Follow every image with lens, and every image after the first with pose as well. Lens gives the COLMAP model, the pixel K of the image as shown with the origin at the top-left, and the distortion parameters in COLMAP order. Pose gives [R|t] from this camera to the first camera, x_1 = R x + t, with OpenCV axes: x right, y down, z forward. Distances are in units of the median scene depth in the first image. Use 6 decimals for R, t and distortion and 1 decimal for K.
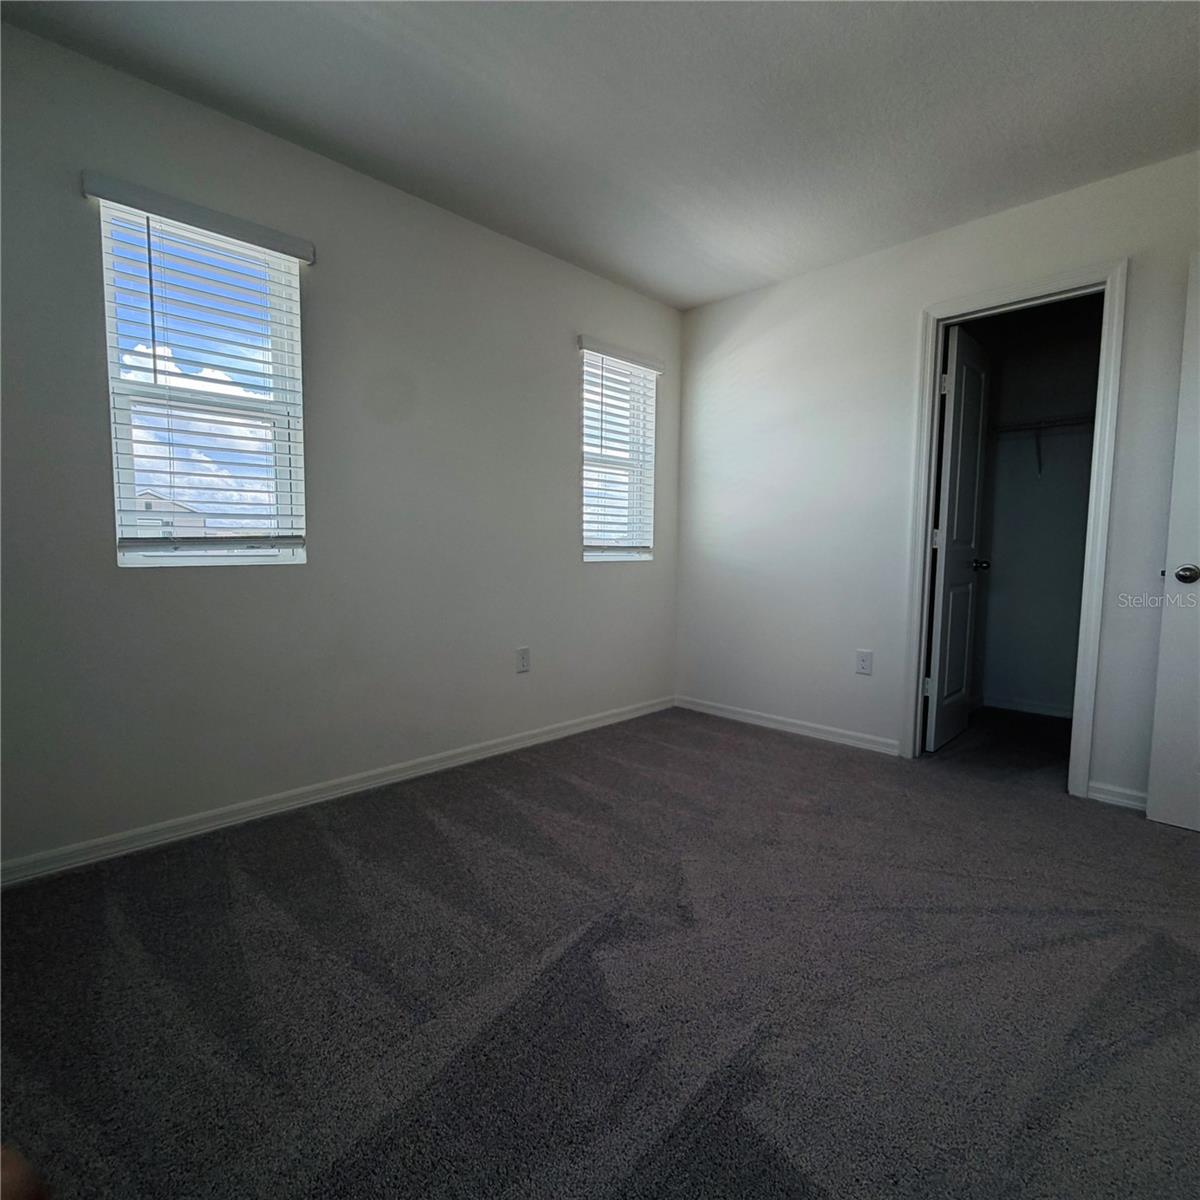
lens RADIAL K [[641.0, 0, 604.8], [0, 641.0, 604.4], [0, 0, 1]] dist [0.001627, 0.000626]
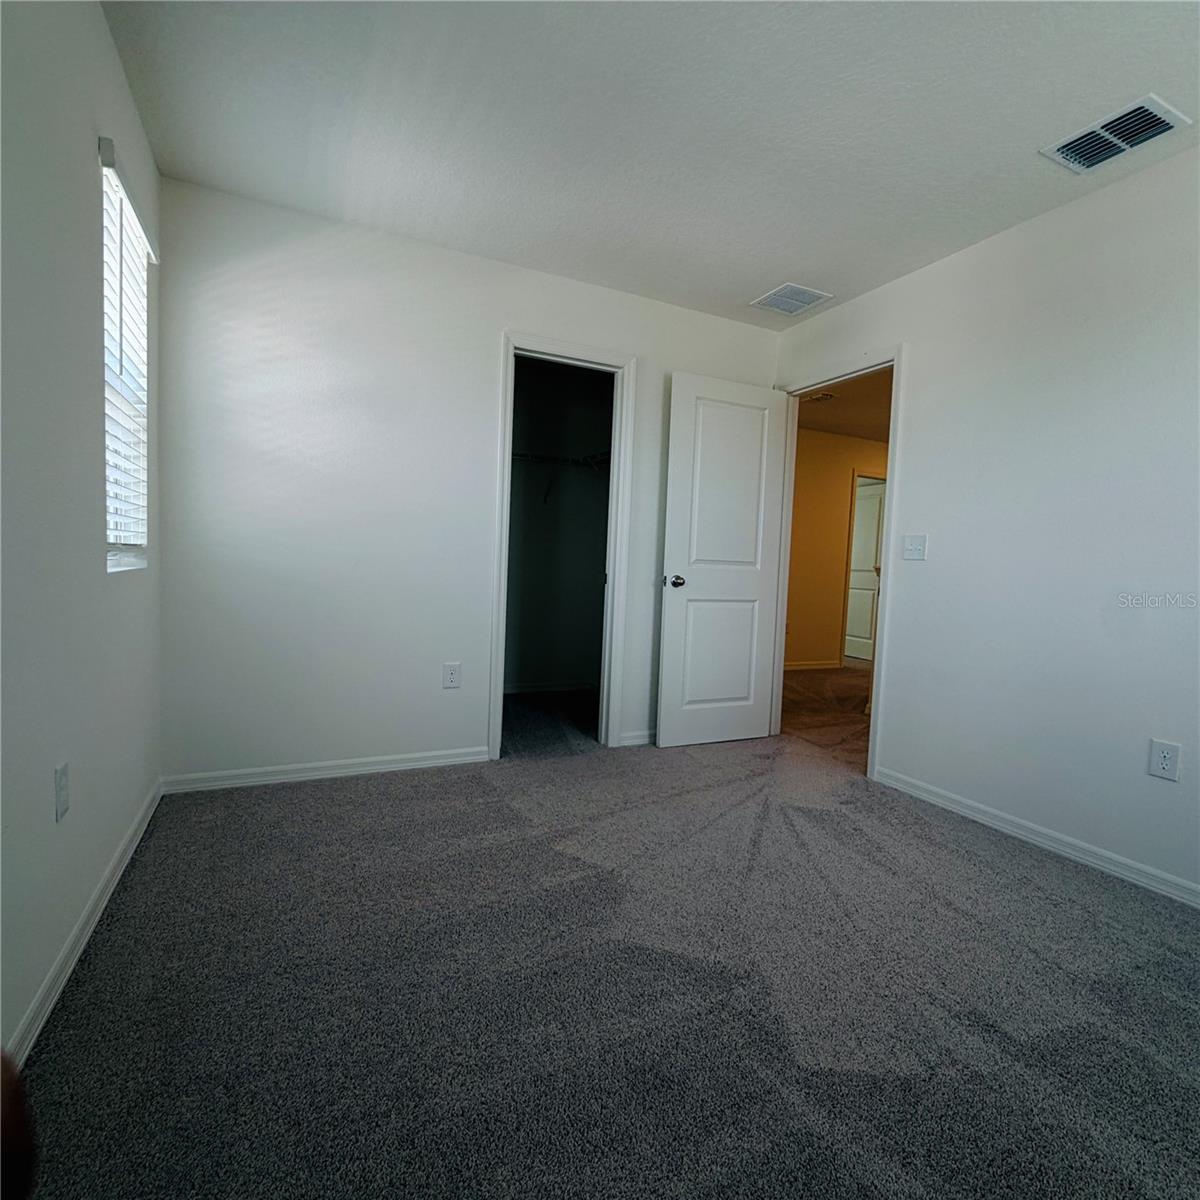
lens RADIAL K [[641.0, 0, 600.9], [0, 641.0, 597.6], [0, 0, 1]] dist [0.001627, 0.000626]
pose [[0.324777, -0.049590, 0.944490, -0.494019], [0.042669, 0.998376, 0.037747, -0.061272], [-0.944828, 0.028041, 0.326365, 0.549273]]
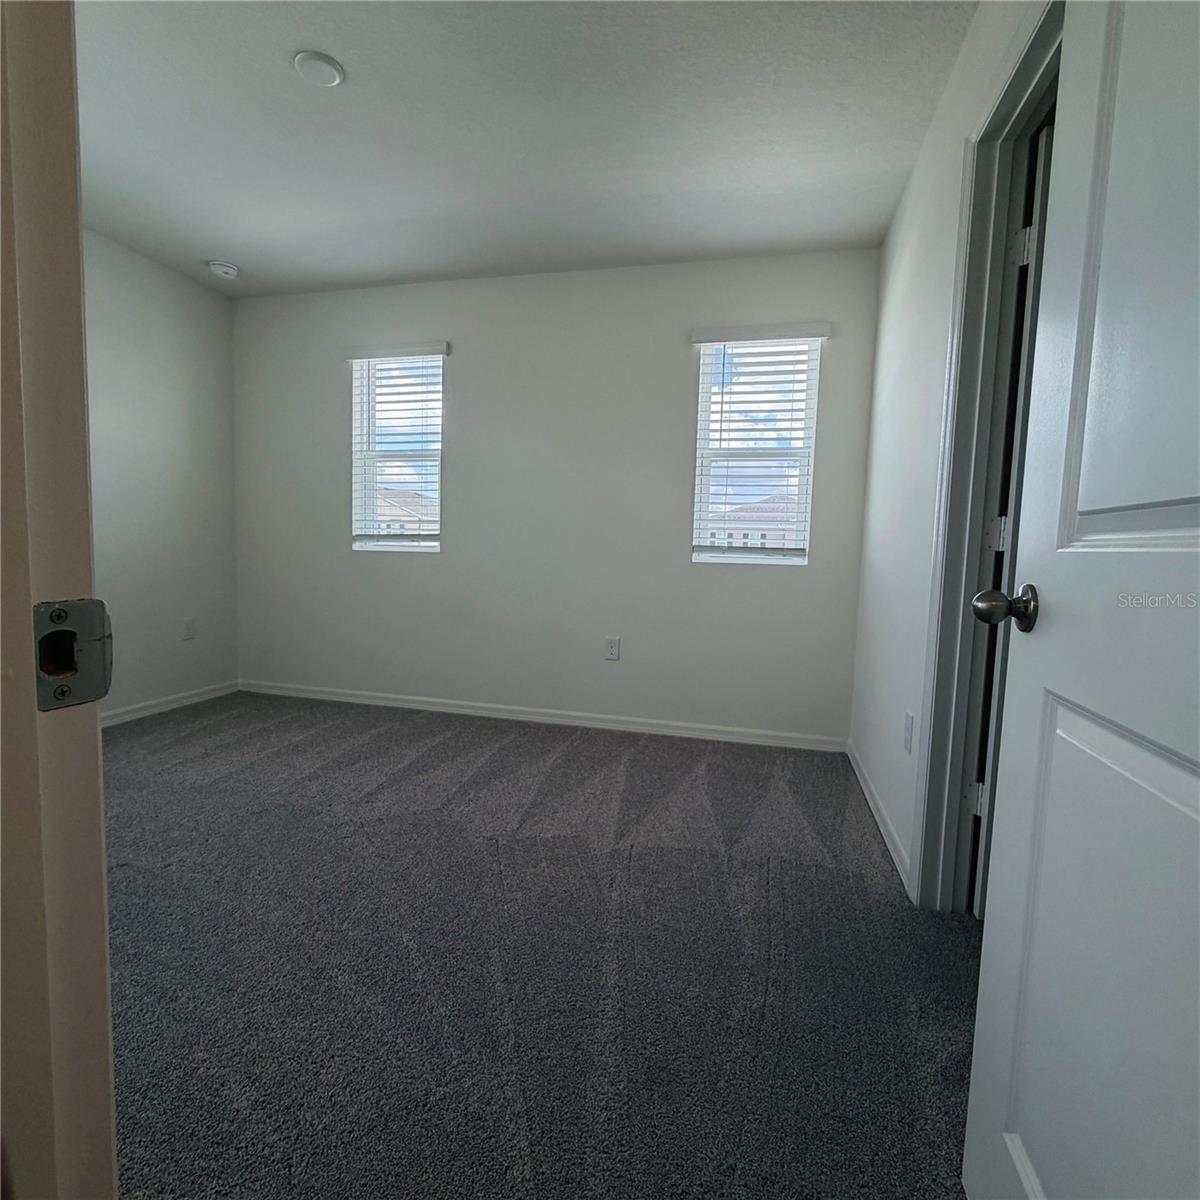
lens RADIAL K [[641.0, 0, 598.5], [0, 641.0, 599.0], [0, 0, 1]] dist [0.001627, 0.000626]
pose [[0.506876, 0.073843, -0.858850, 0.898559], [-0.101673, 0.994491, 0.025500, -0.027269], [0.856002, 0.074396, 0.511592, 0.481681]]
